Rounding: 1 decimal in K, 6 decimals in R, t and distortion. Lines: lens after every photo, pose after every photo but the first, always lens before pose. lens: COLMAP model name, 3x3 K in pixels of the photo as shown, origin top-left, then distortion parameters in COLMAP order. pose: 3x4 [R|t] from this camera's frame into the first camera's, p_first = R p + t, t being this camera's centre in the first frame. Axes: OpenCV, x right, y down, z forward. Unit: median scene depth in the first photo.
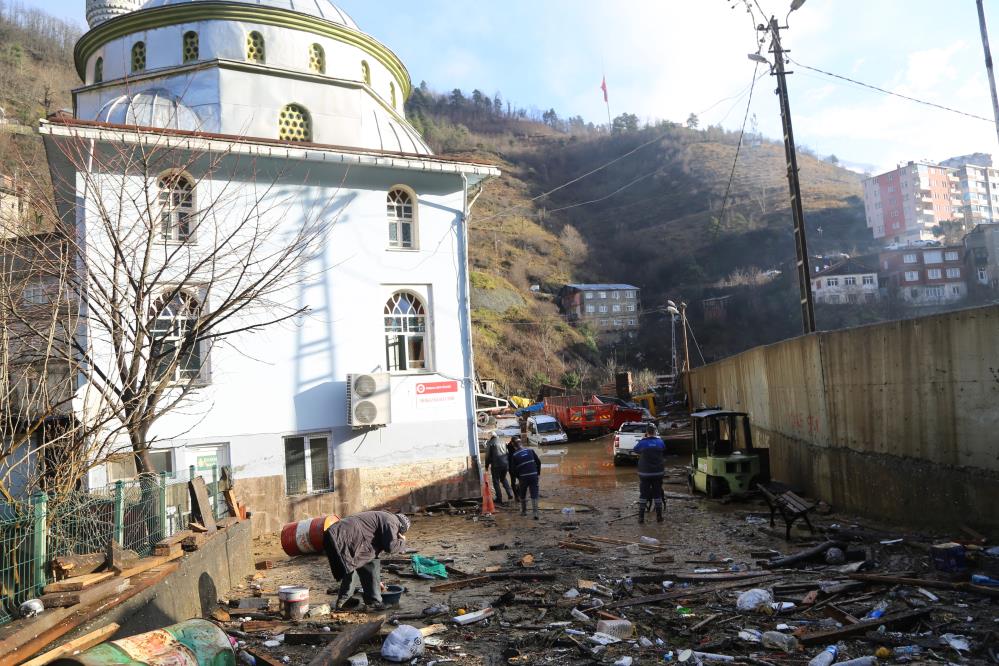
lens RADIAL K [[739.7, 0, 500.5], [0, 739.7, 316.6], [0, 0, 1]] dist [-0.081951, 0.008648]
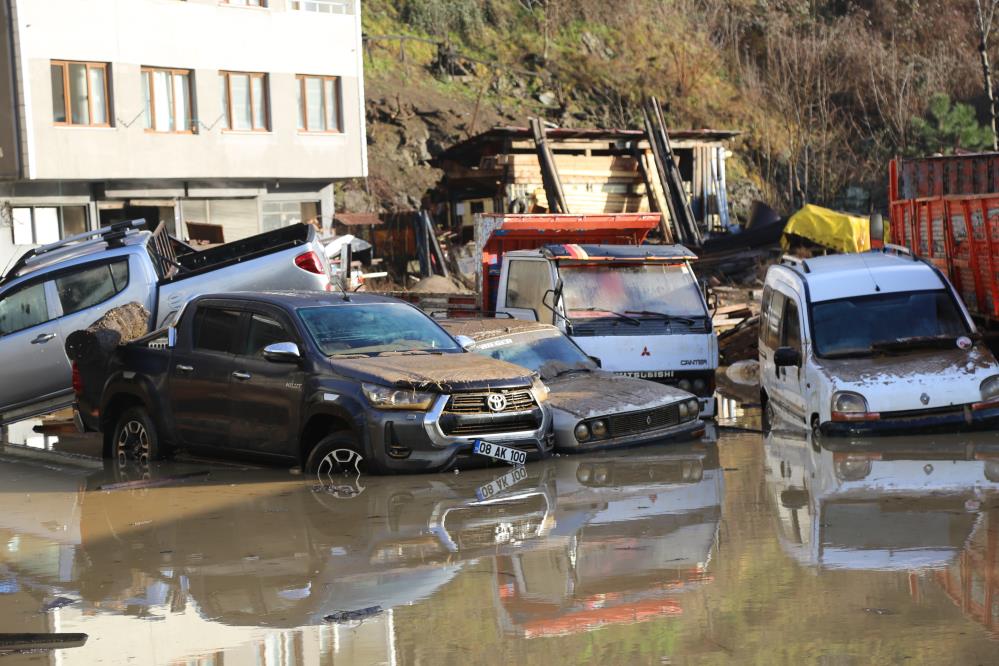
lens RADIAL K [[2715.5, 0, 499.5], [0, 2715.5, 333.0], [0, 0, 1]] dist [0.752176, 0.313173]
pose [[0.992447, 0.019358, -0.121134, 0.013923], [-0.002490, 0.990446, 0.137880, 0.018337], [0.122646, -0.136537, 0.983013, 0.107011]]
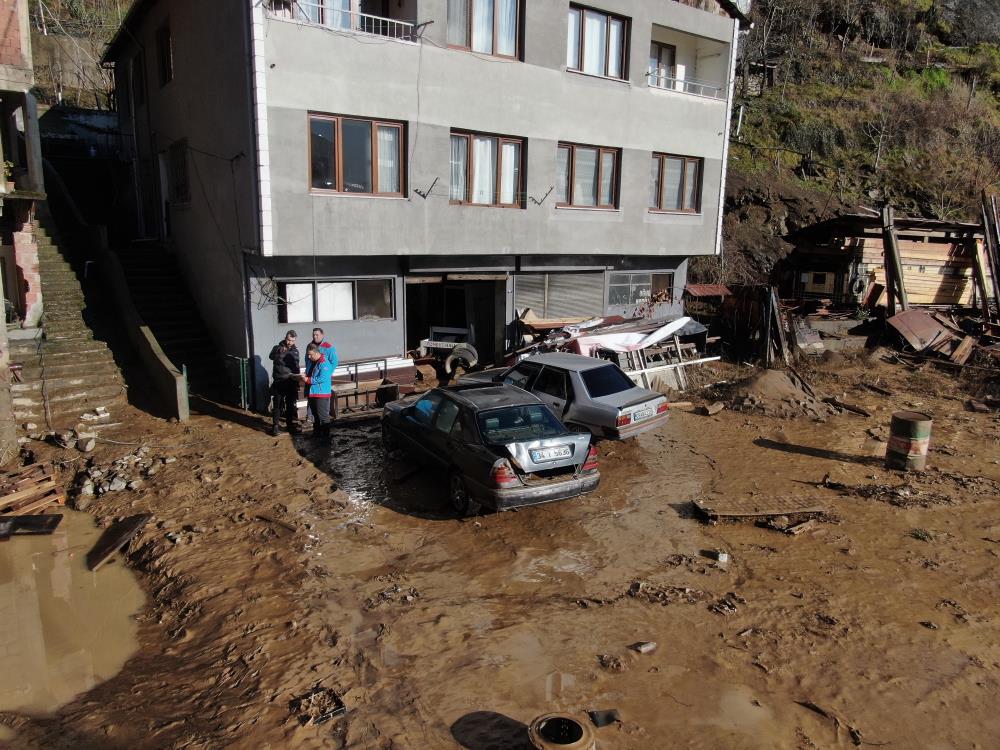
lens RADIAL K [[733.8, 0, 500.0], [0, 733.8, 375.0], [0, 0, 1]] dist [-0.003605, -0.001383]
pose [[0.867280, 0.170800, -0.467603, -0.027222], [-0.026698, 0.953907, 0.298913, 0.035381], [0.497104, -0.246757, 0.831864, 0.385647]]
